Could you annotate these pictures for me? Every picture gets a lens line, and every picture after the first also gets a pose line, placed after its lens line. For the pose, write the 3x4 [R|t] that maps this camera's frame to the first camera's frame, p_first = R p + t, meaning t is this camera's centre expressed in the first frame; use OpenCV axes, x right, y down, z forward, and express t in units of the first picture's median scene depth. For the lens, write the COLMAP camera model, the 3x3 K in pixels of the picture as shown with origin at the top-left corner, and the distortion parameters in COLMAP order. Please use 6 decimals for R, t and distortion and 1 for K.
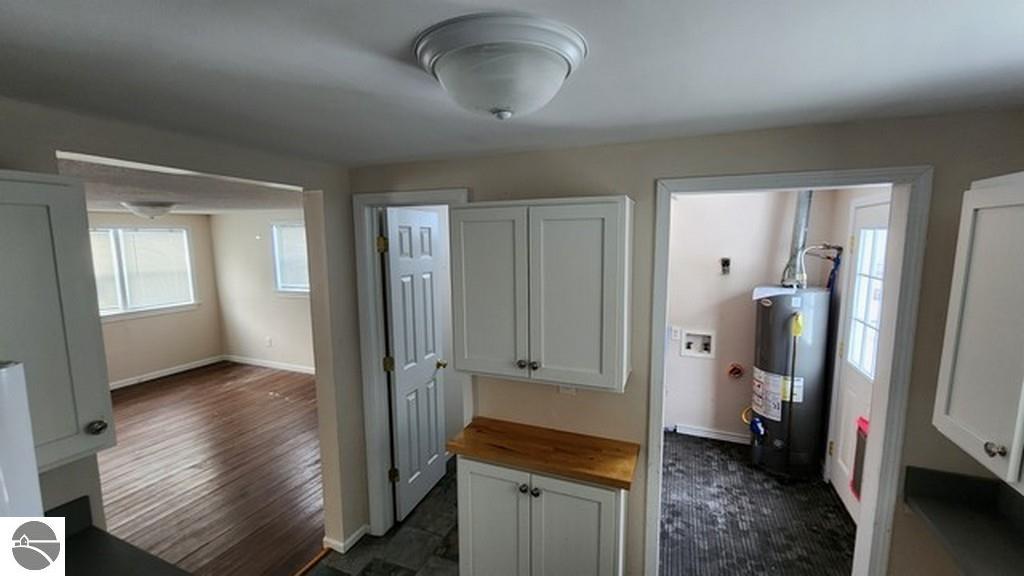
lens RADIAL K [[421.3, 0, 512.3], [0, 421.3, 292.9], [0, 0, 1]] dist [0.014088, -0.000553]
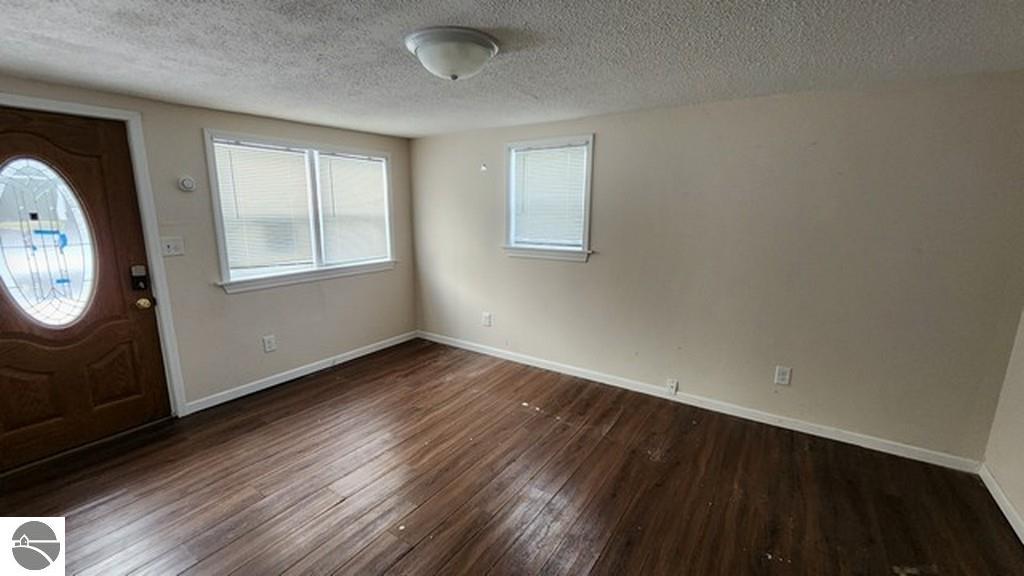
lens RADIAL K [[421.3, 0, 517.2], [0, 421.3, 289.3], [0, 0, 1]] dist [0.014088, -0.000553]
pose [[0.983078, 0.050653, -0.176045, -0.960933], [-0.039260, 0.996939, 0.067607, 0.037157], [0.178931, -0.059551, 0.982058, 0.753572]]
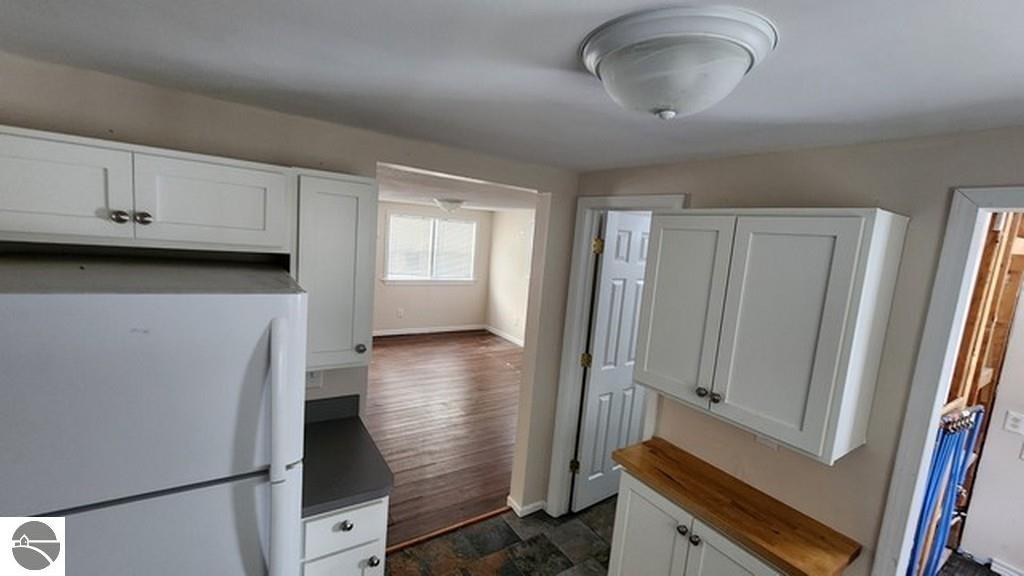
lens RADIAL K [[421.3, 0, 519.8], [0, 421.3, 292.1], [0, 0, 1]] dist [0.014088, -0.000553]
pose [[0.834972, 0.151351, -0.529070, 0.097631], [-0.159281, 0.986749, 0.030904, -0.003906], [0.526737, 0.058467, 0.848015, 0.021326]]
